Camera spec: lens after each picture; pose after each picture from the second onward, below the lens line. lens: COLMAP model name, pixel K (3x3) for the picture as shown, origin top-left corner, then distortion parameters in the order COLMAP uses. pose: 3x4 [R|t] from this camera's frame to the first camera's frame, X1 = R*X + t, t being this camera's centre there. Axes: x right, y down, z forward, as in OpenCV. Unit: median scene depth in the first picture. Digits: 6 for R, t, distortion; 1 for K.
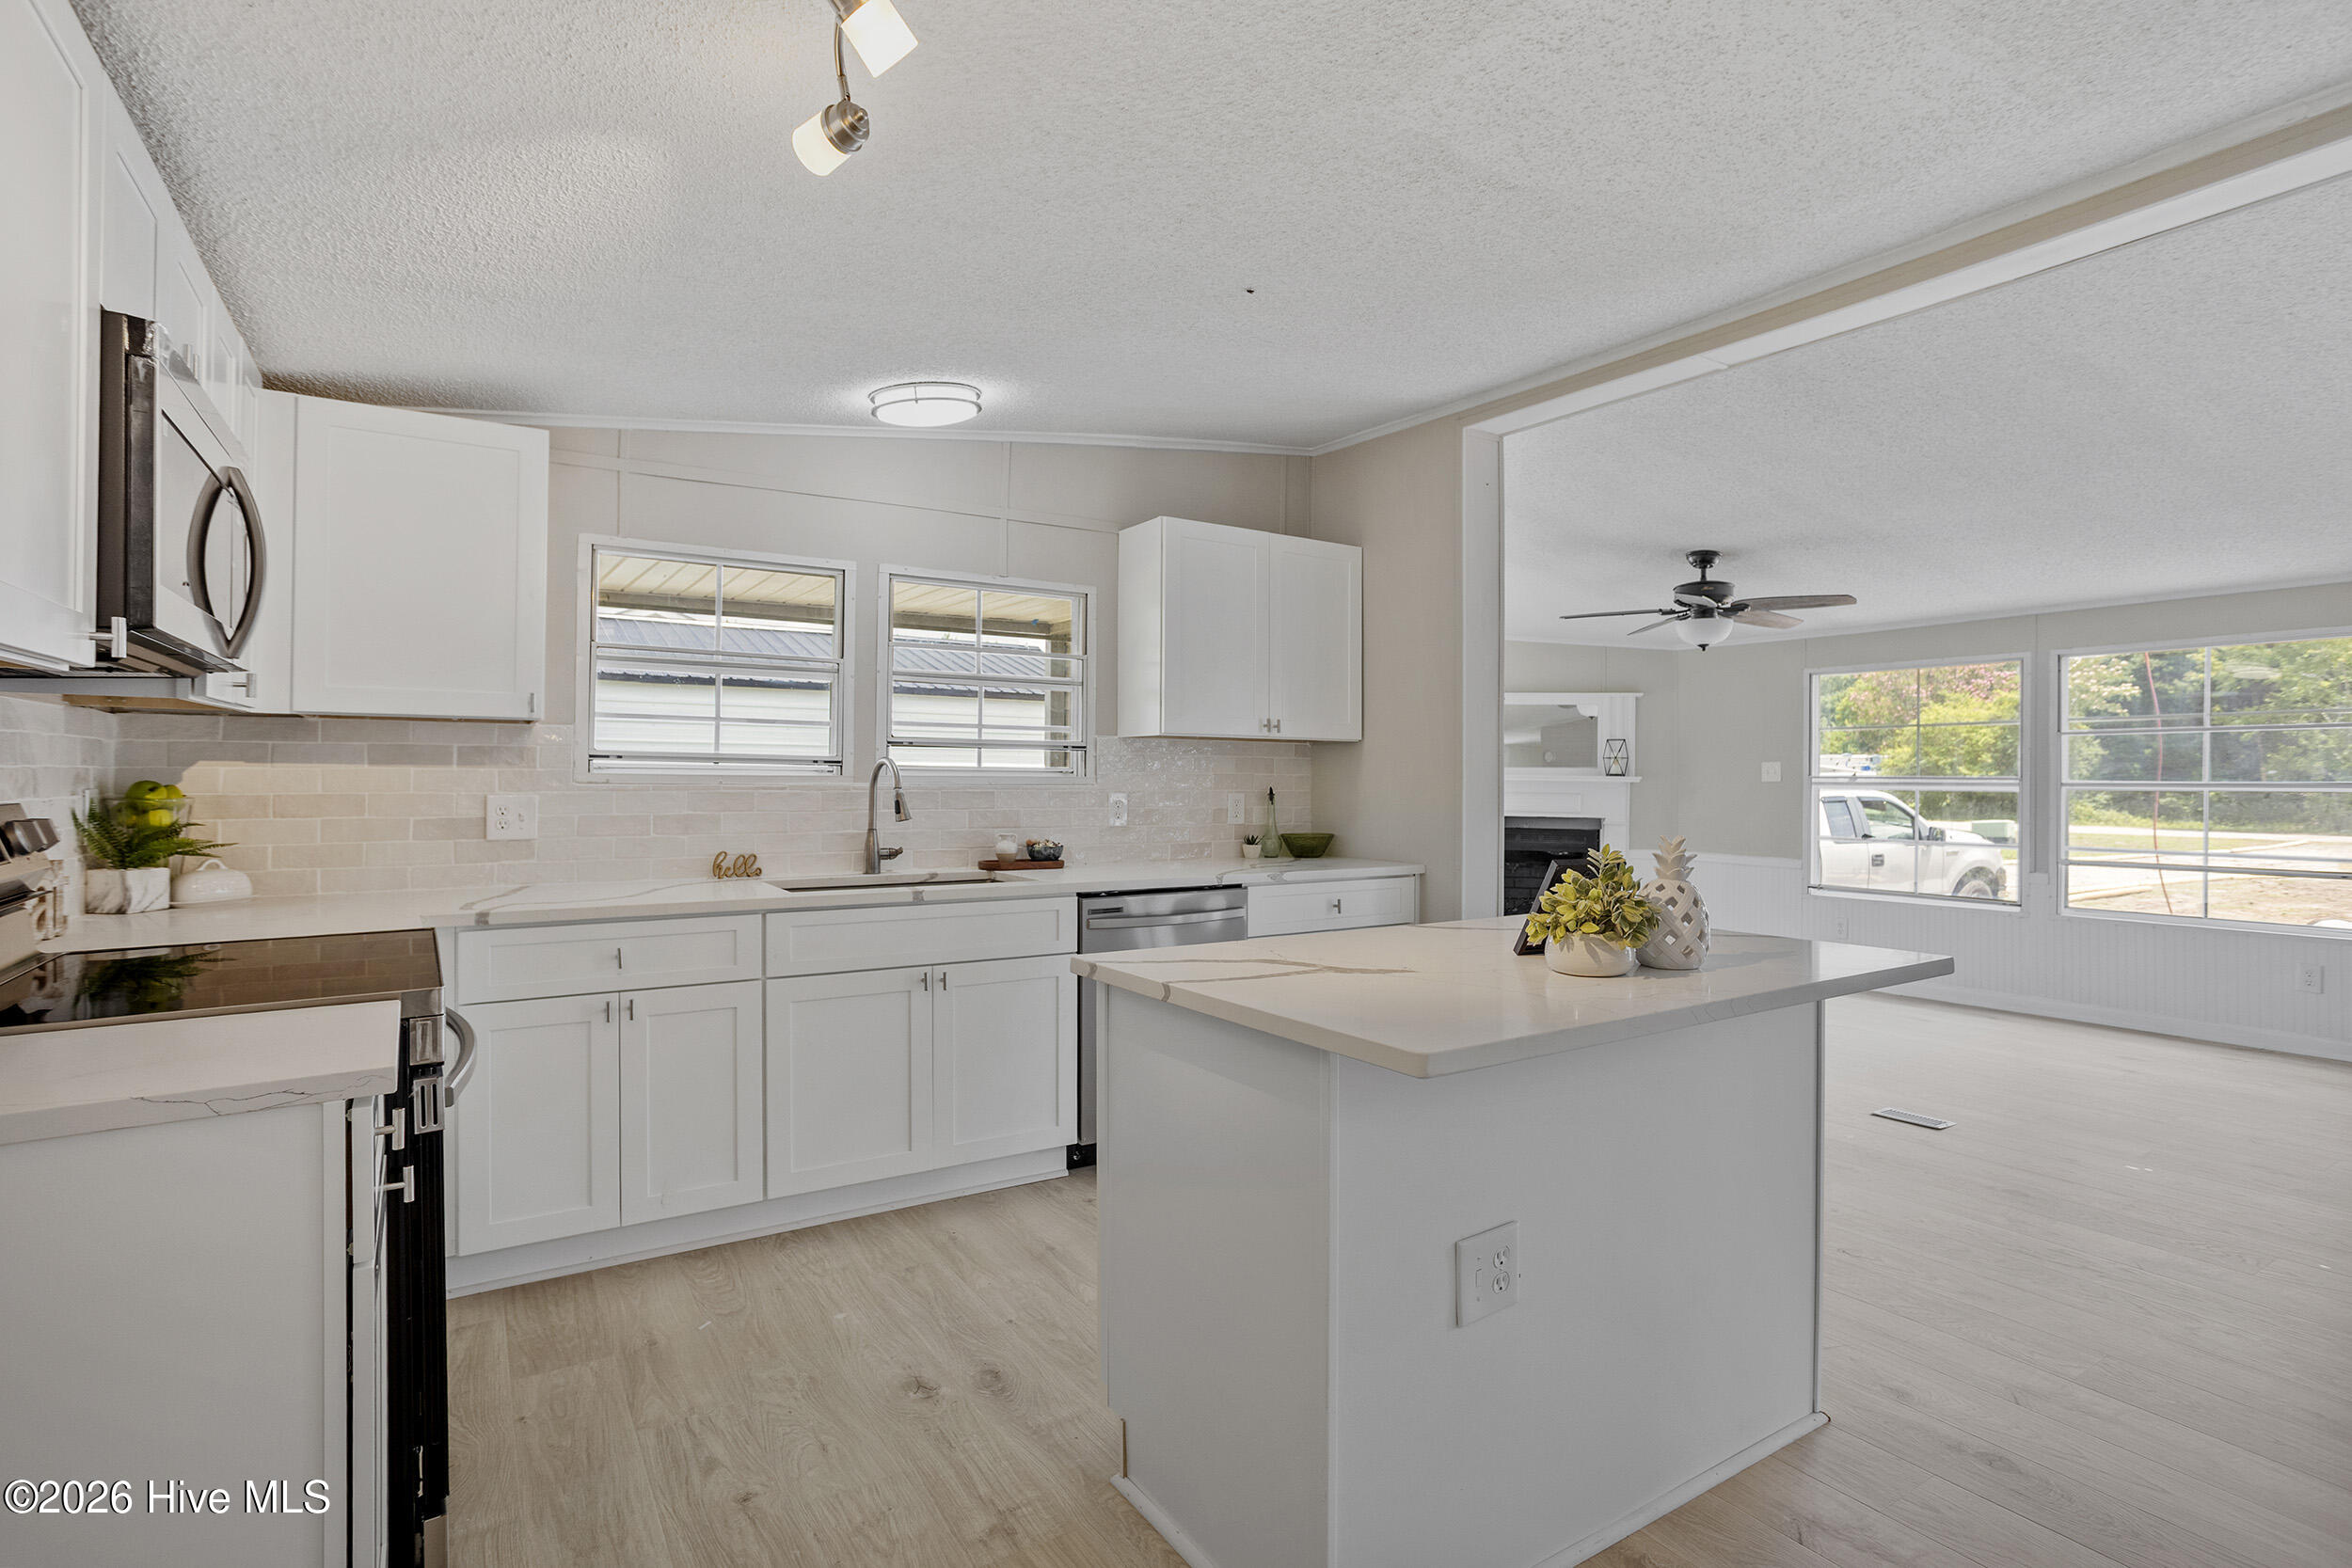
lens RADIAL K [[1147.7, 0, 1191.2], [0, 1147.7, 768.7], [0, 0, 1]] dist [-0.044257, 0.021887]
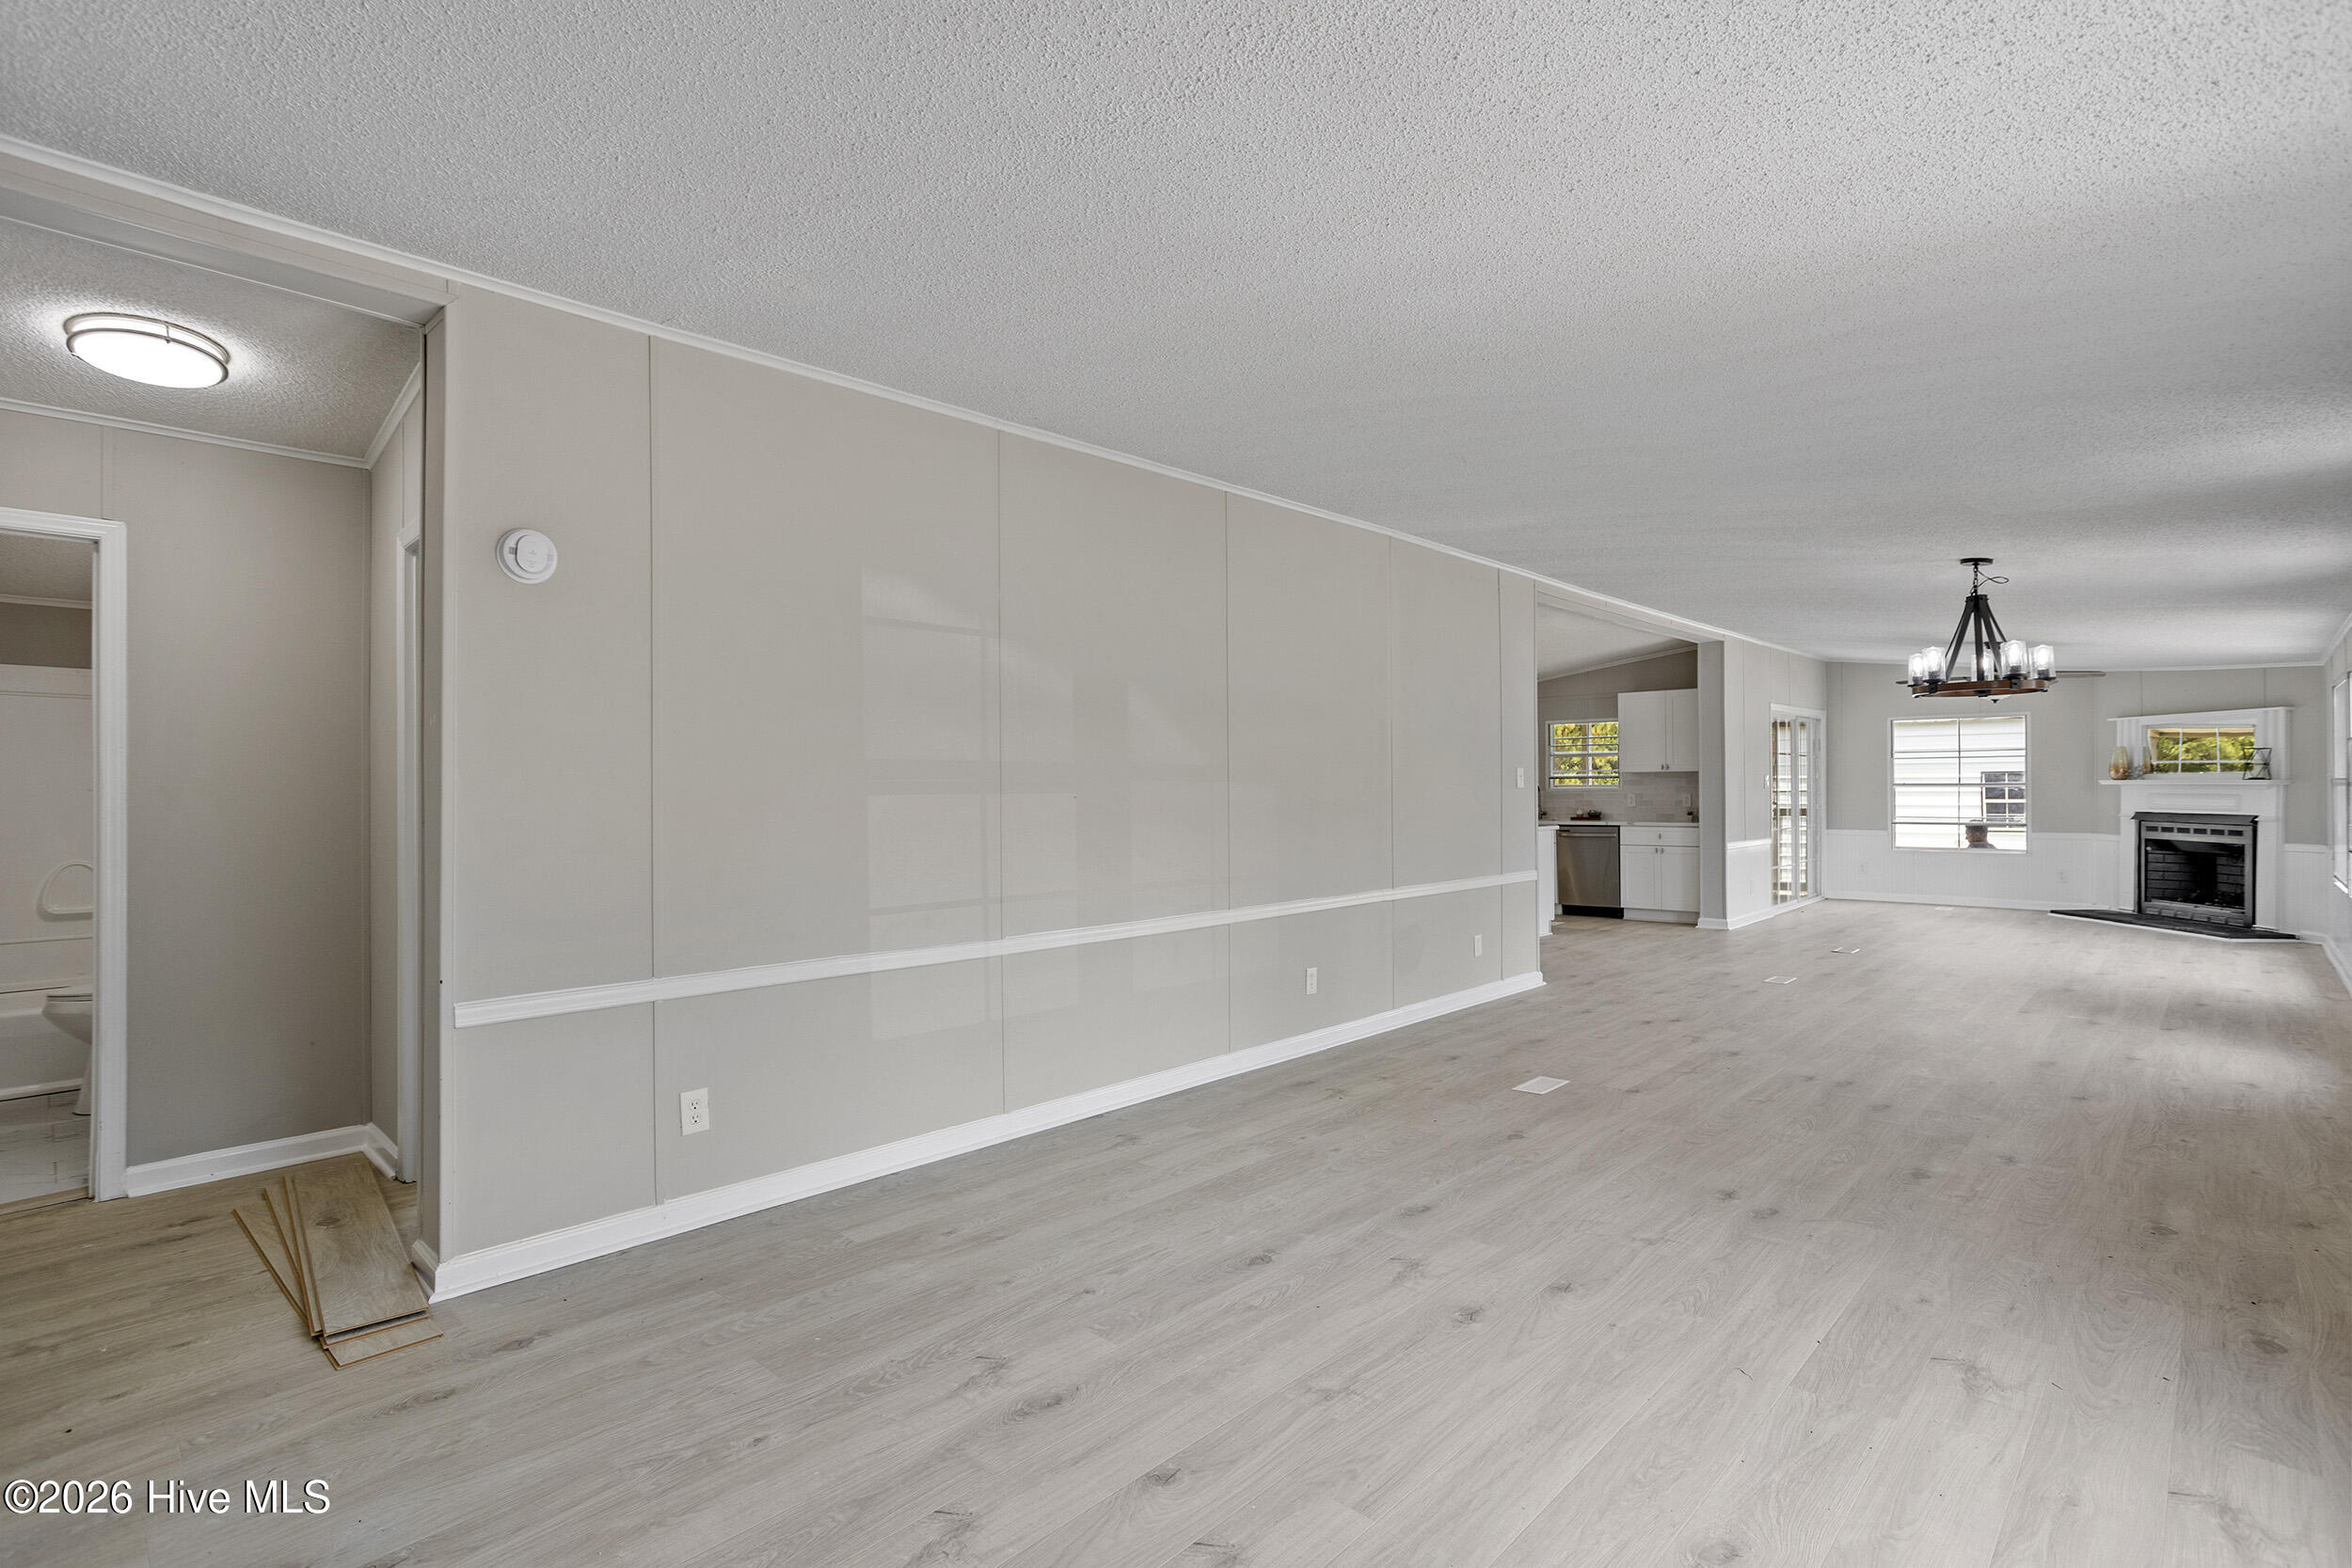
lens RADIAL K [[1117.0, 0, 1178.4], [0, 1117.0, 794.6], [0, 0, 1]] dist [-0.034994, 0.016318]
pose [[0.229936, -0.004666, -0.973195, 2.353735], [0.018807, 0.999823, -0.000350, 0.003664], [0.973024, -0.018222, 0.229983, -0.663671]]
